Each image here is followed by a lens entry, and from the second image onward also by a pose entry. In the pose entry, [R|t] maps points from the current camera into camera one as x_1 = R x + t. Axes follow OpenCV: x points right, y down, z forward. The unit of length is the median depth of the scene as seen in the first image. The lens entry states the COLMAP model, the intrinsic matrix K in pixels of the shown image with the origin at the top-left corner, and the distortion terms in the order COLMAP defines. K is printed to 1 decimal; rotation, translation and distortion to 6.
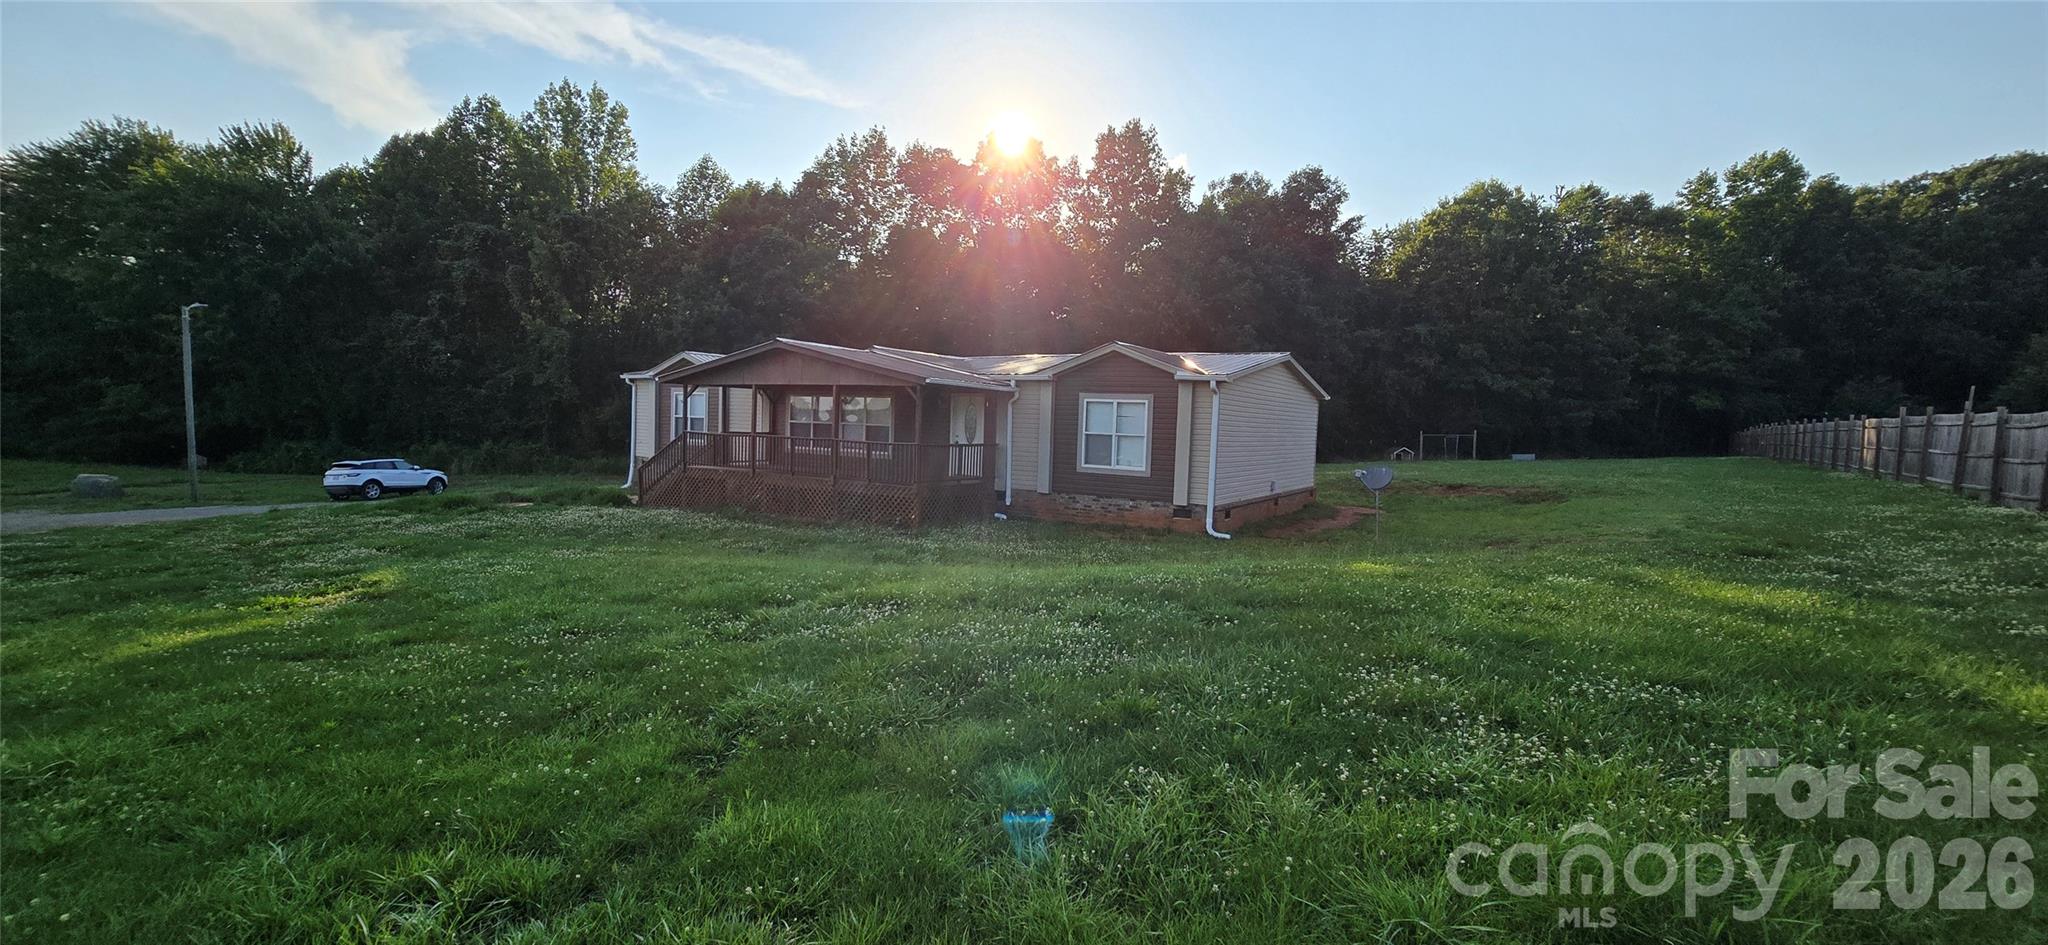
lens RADIAL K [[846.0, 0, 1024.0], [0, 846.0, 472.5], [0, 0, 1]] dist [-0.027121, 0.000442]
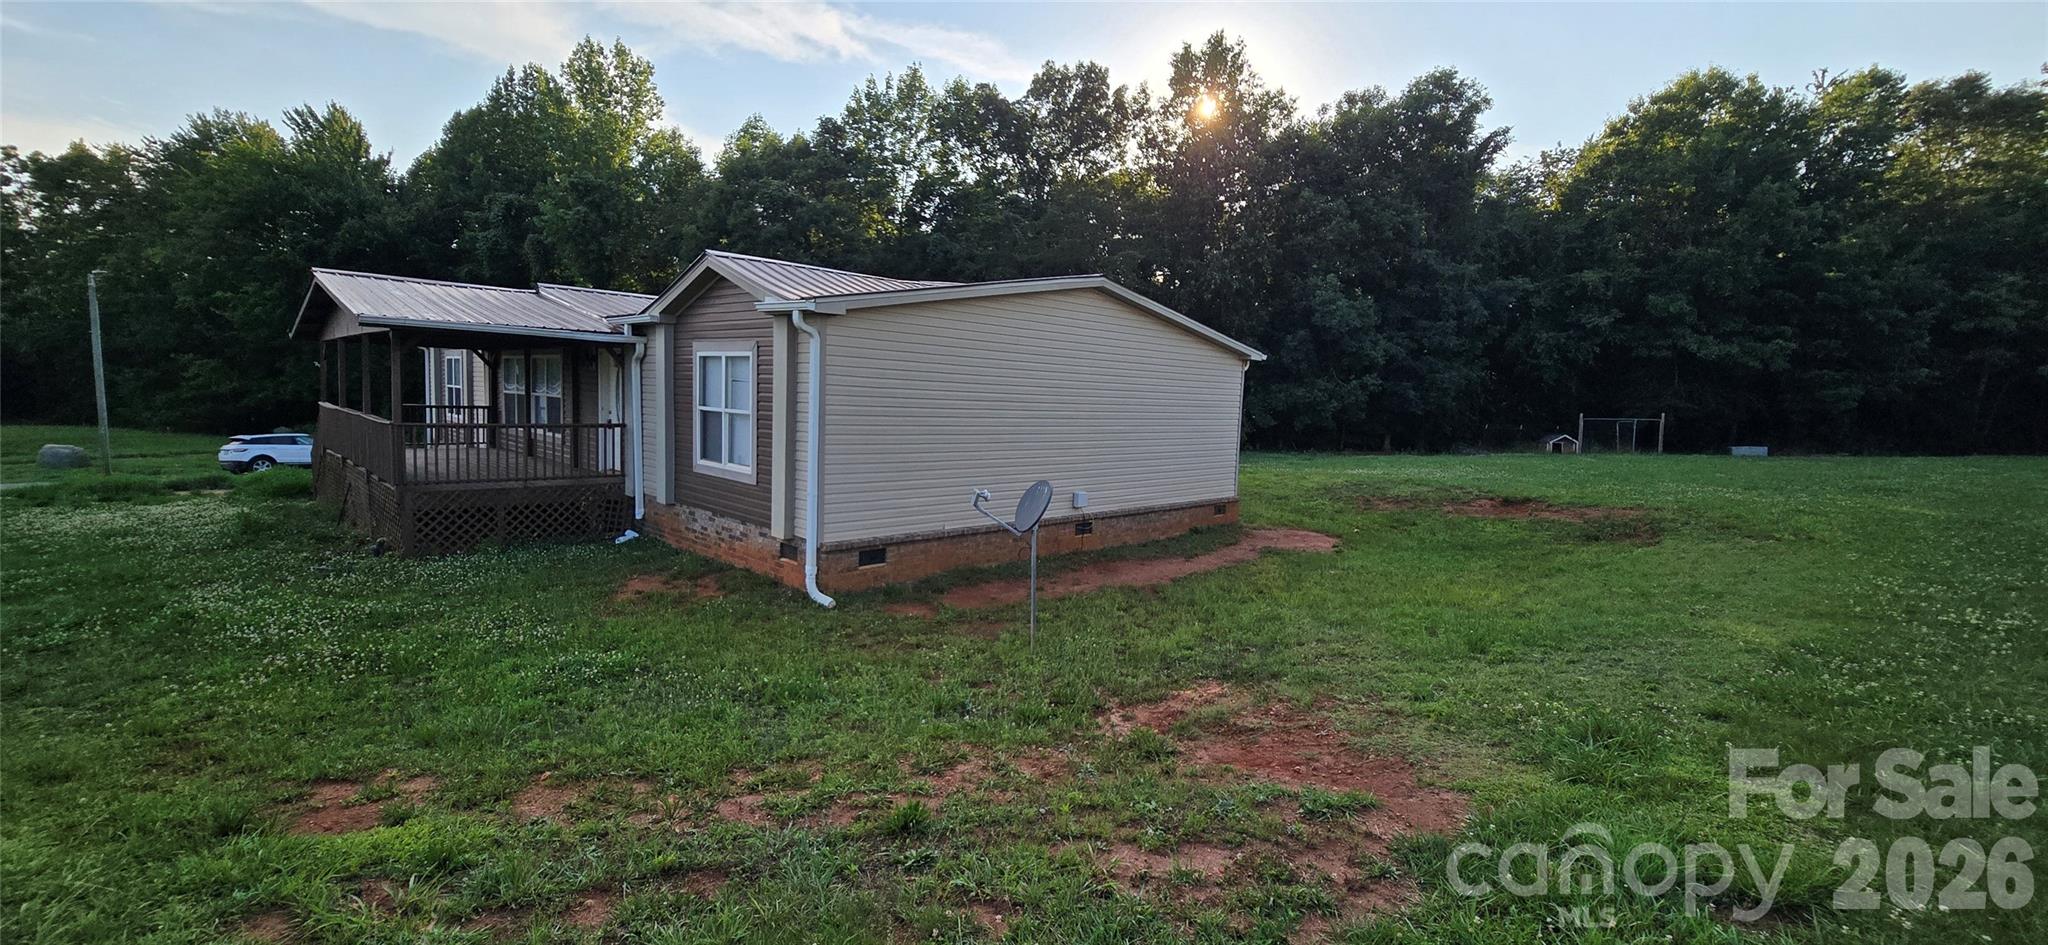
lens RADIAL K [[845.7, 0, 1024.0], [0, 845.7, 472.5], [0, 0, 1]] dist [-0.031676, 0.008417]
pose [[0.973654, 0.023770, -0.226788, 0.153499], [-0.018212, 0.999481, 0.026569, -0.007301], [0.227302, -0.021739, 0.973582, 0.161294]]
